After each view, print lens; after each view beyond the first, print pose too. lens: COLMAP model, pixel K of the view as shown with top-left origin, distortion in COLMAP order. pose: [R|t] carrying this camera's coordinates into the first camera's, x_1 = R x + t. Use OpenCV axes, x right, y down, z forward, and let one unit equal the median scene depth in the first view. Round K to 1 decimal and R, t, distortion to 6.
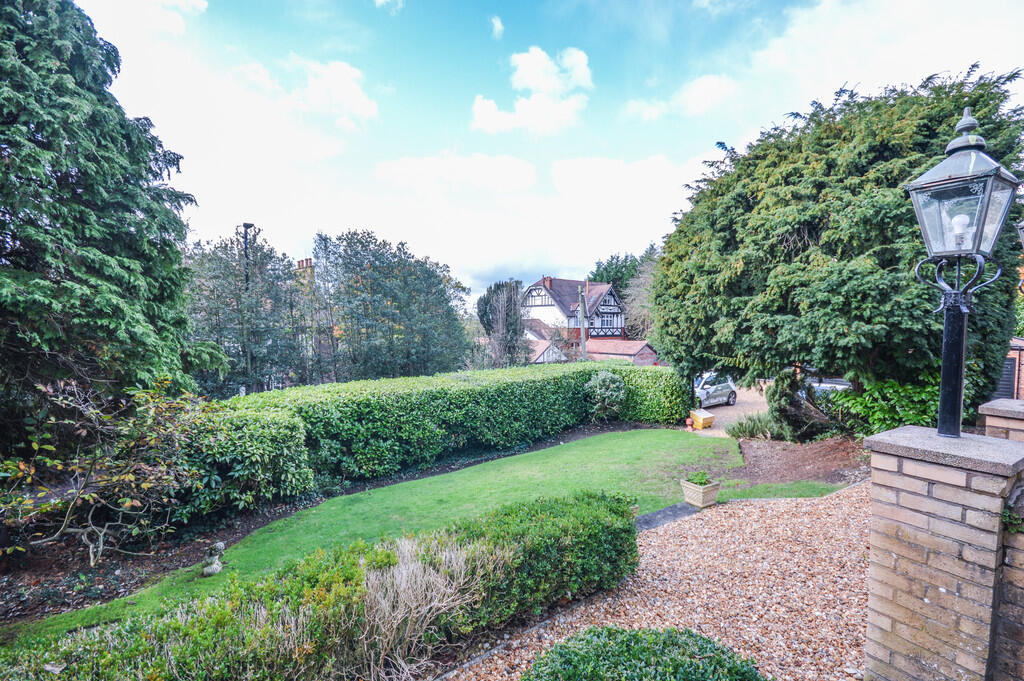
lens RADIAL K [[450.1, 0, 512.5], [0, 450.1, 344.0], [0, 0, 1]] dist [-0.003303, -0.000413]
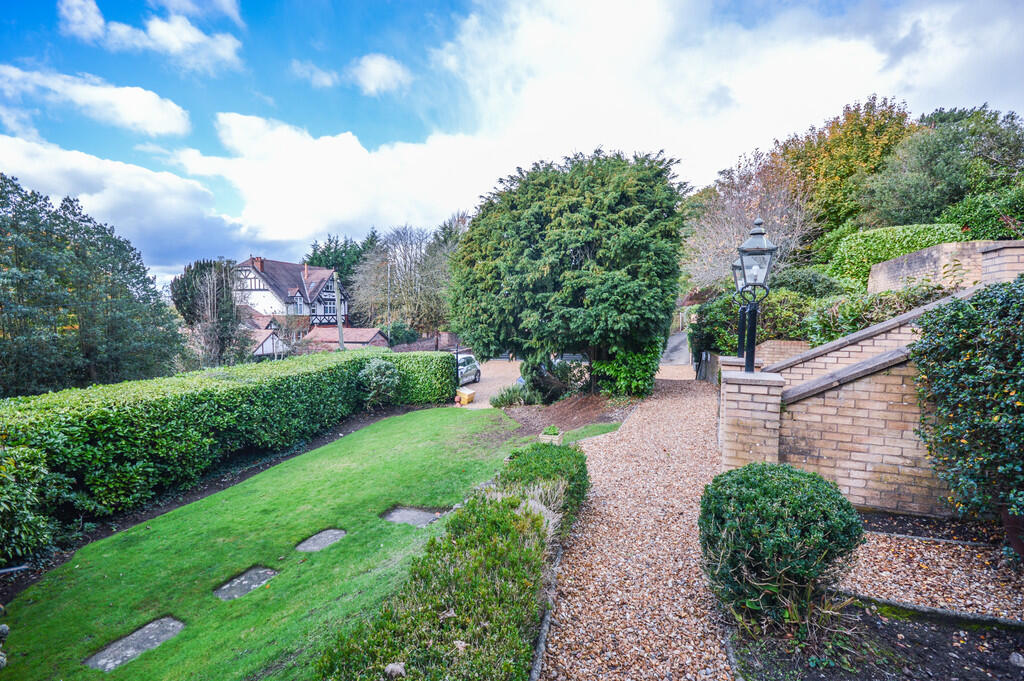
lens RADIAL K [[450.1, 0, 512.5], [0, 450.1, 344.0], [0, 0, 1]] dist [-0.003303, -0.000413]
pose [[0.816510, -0.038421, 0.576051, -0.177577], [0.021928, 0.999127, 0.035558, -0.003567], [-0.576914, -0.016402, 0.816640, -0.008091]]
